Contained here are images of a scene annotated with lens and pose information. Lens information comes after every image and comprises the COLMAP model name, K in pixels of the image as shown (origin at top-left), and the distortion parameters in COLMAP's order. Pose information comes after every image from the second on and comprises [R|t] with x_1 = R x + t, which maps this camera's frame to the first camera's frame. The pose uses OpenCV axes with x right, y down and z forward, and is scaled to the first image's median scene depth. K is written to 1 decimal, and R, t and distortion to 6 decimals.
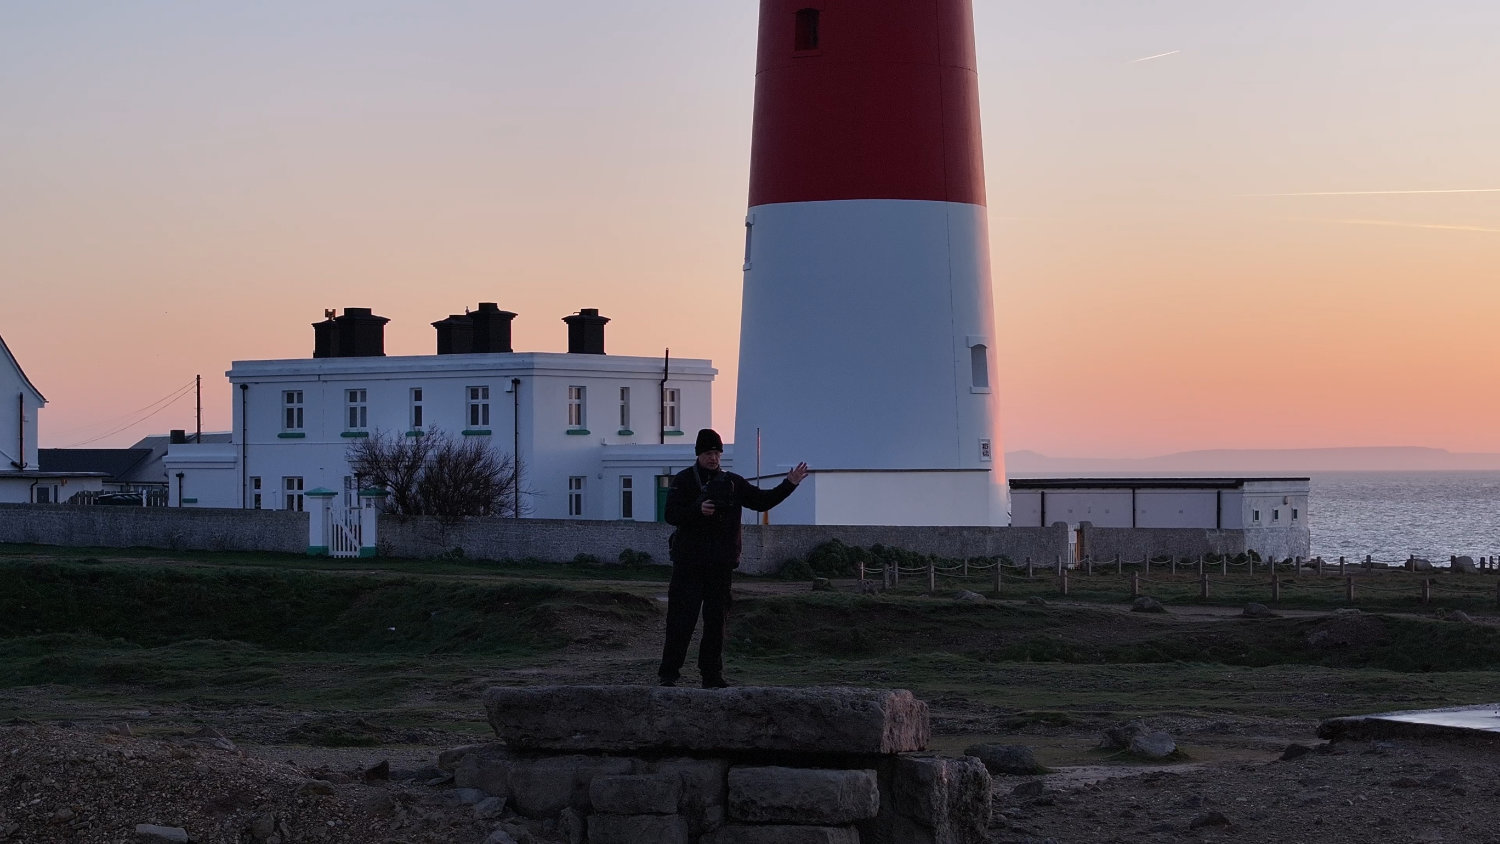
lens RADIAL K [[3363.8, 0, 750.0], [0, 3363.8, 422.0], [0, 0, 1]] dist [-0.233728, 0.762083]
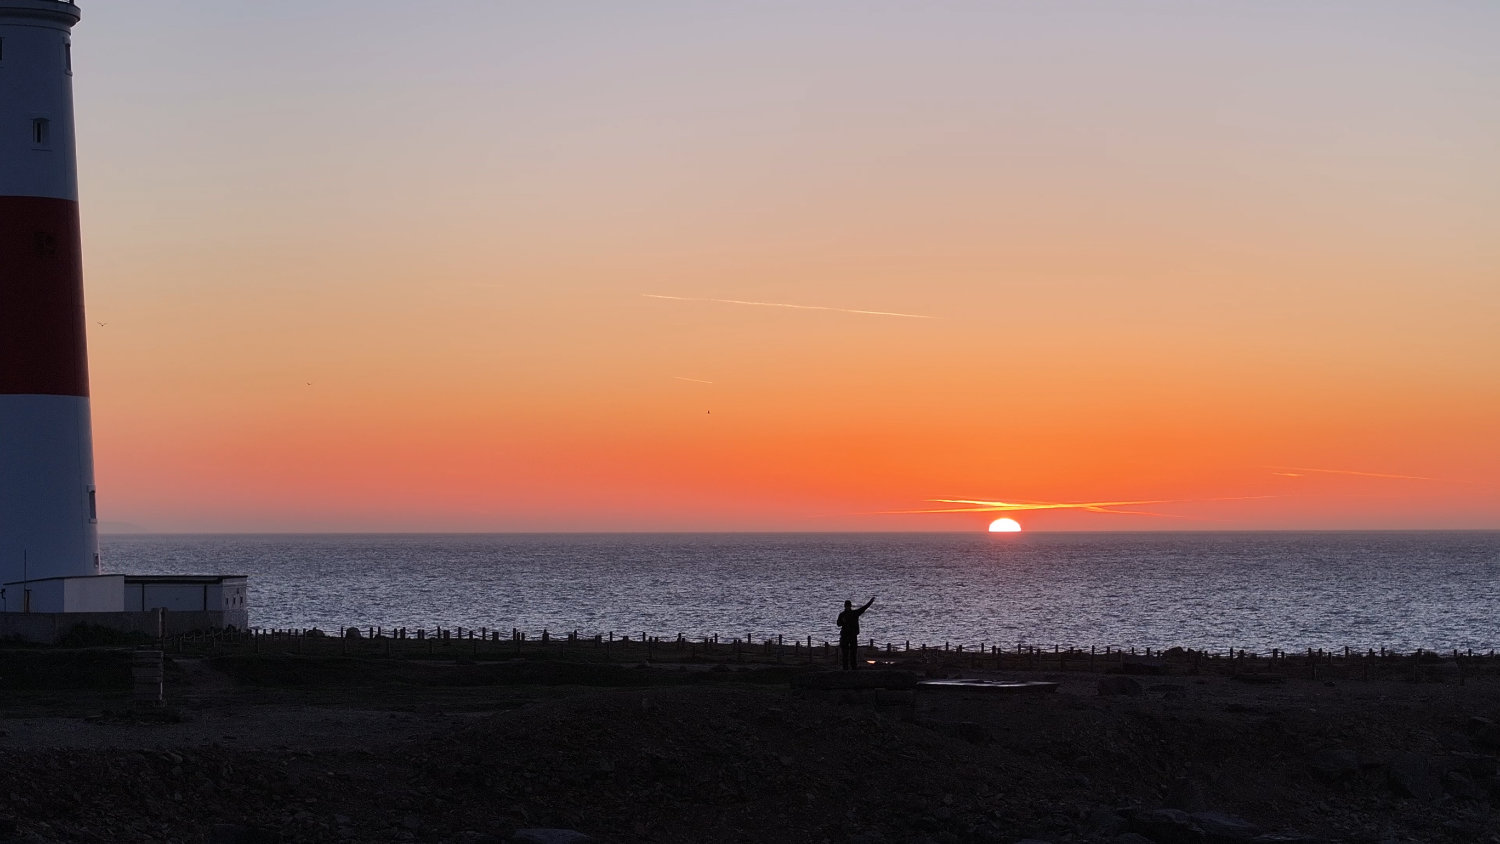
lens RADIAL K [[3363.8, 0, 750.0], [0, 3363.8, 422.0], [0, 0, 1]] dist [-0.233728, 0.762083]
pose [[0.874325, 0.016101, 0.485074, -0.401093], [-0.006798, 0.999758, -0.020932, -0.024363], [-0.485293, 0.015004, 0.874223, -0.455187]]
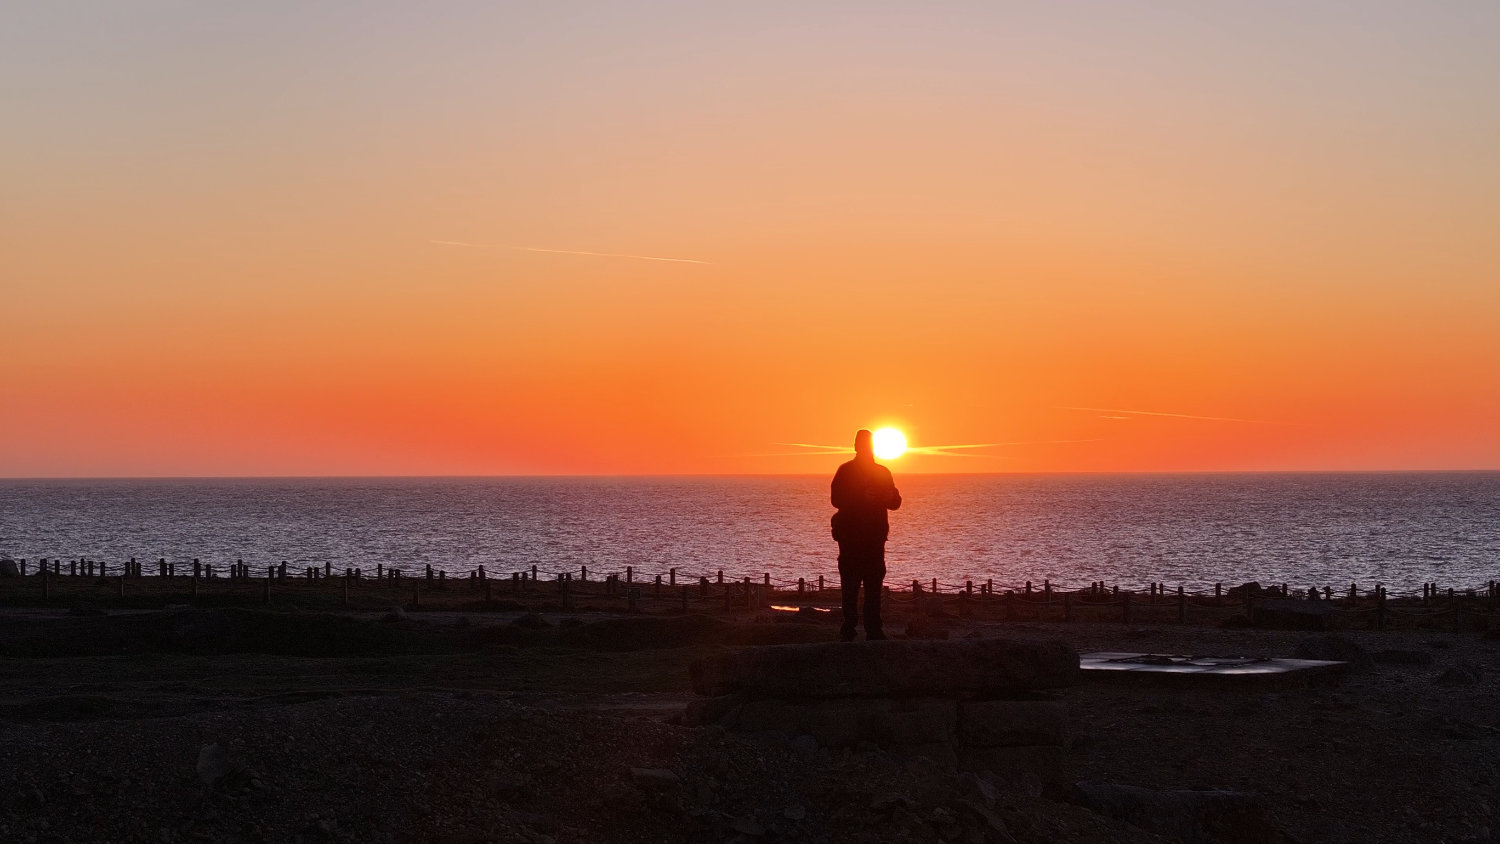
lens RADIAL K [[3363.8, 0, 750.0], [0, 3363.8, 422.0], [0, 0, 1]] dist [-0.233728, 0.762083]
pose [[0.850047, 0.006312, 0.526668, -0.148393], [-0.004674, 0.999979, -0.004442, 0.000987], [-0.526685, 0.001314, 0.850059, -0.002945]]
